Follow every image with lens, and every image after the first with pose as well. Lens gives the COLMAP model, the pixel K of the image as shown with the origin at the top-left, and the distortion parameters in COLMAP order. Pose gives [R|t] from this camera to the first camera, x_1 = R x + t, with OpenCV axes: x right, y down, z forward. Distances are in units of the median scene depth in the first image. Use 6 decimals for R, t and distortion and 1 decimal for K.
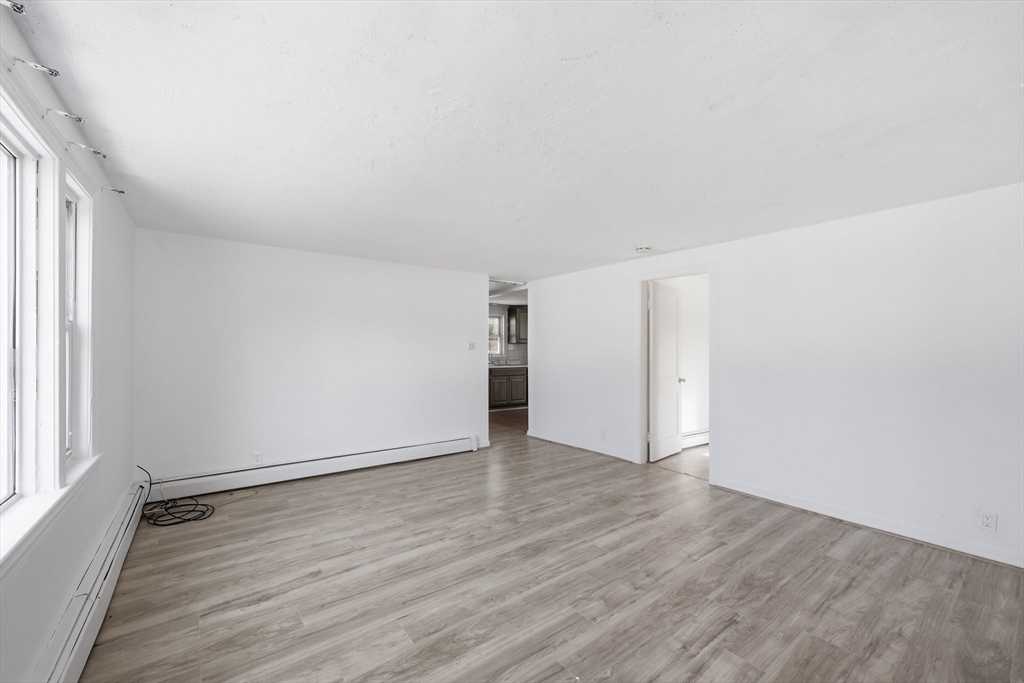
lens RADIAL K [[416.3, 0, 512.4], [0, 416.3, 345.9], [0, 0, 1]] dist [0.001579, 0.000222]
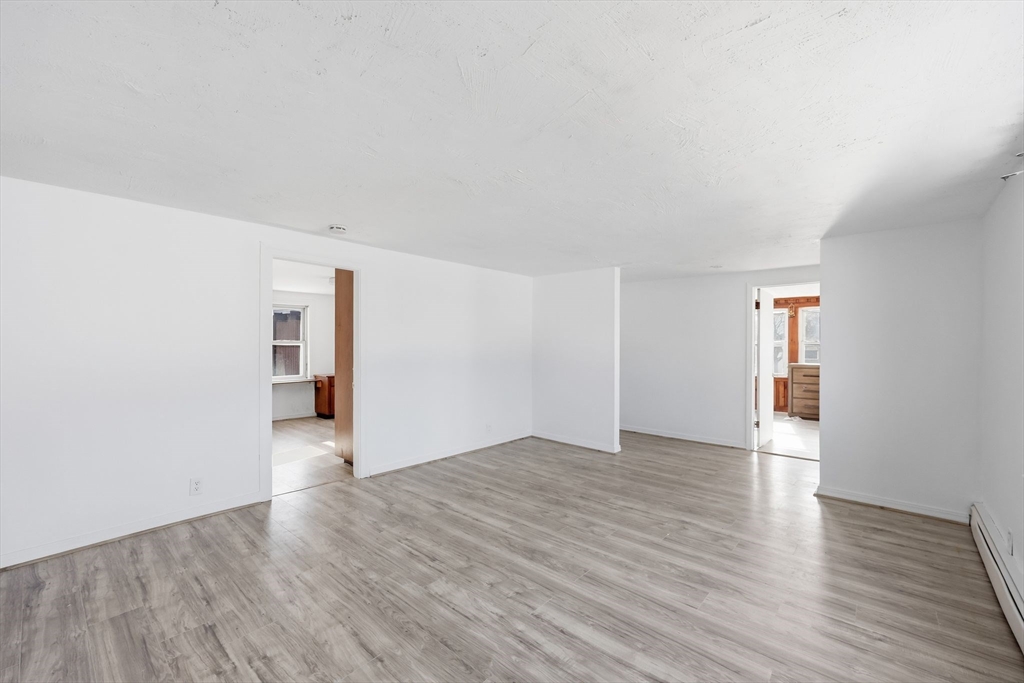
lens RADIAL K [[416.3, 0, 512.4], [0, 416.3, 345.9], [0, 0, 1]] dist [0.001579, 0.000222]
pose [[-0.190974, -0.004575, 0.981584, -0.842530], [-0.009675, 0.999949, 0.002779, -0.004982], [-0.981547, -0.008967, -0.191009, 1.150829]]
